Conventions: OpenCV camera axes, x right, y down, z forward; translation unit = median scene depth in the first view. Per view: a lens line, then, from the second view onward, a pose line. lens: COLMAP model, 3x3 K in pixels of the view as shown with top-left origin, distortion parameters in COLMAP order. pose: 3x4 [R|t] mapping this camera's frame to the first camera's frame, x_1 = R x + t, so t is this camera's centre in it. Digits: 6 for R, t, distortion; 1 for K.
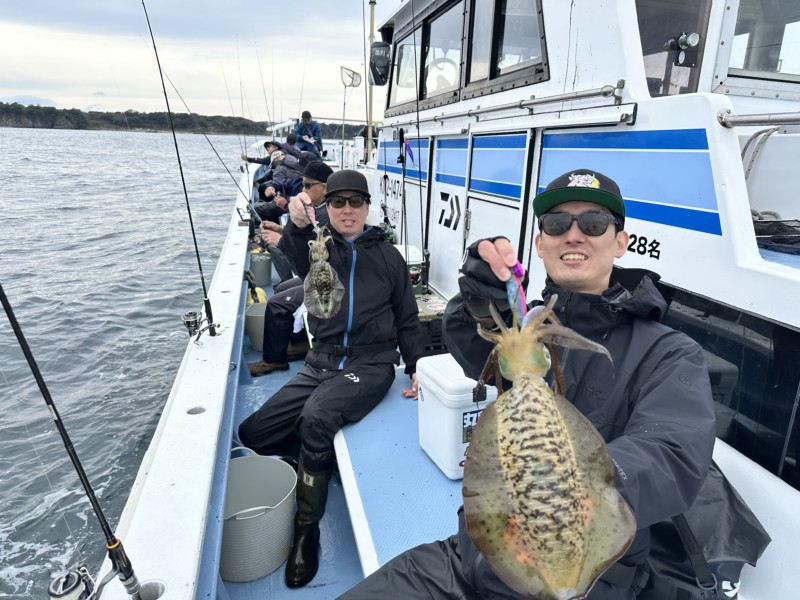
lens RADIAL K [[562.9, 0, 399.9], [0, 562.9, 300.4], [0, 0, 1]] dist [-0.000858, -0.000794]
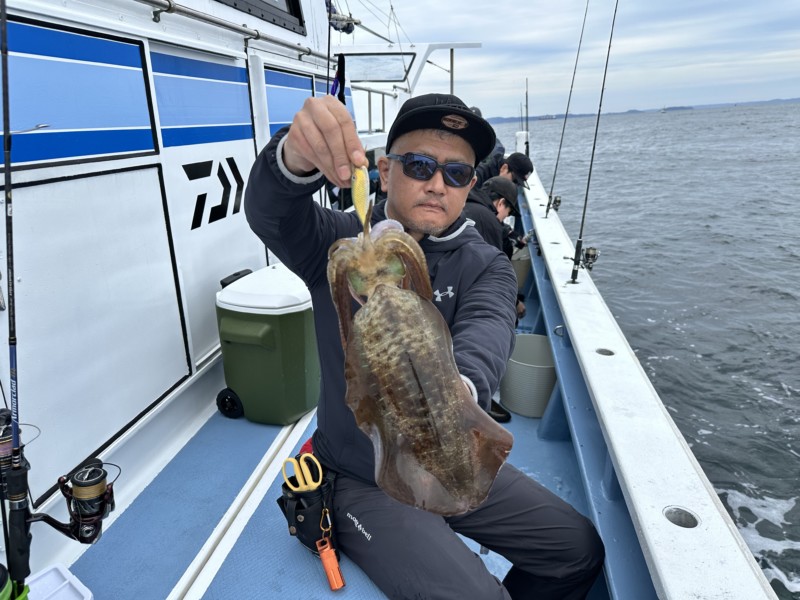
lens RADIAL K [[562.9, 0, 400.5], [0, 562.9, 299.7], [0, 0, 1]] dist [-0.000858, -0.000794]
pose [[-0.918454, -0.154674, 0.364031, -0.312033], [0.070066, 0.842186, 0.534615, -0.358644], [-0.389273, 0.516526, -0.762671, 1.421370]]
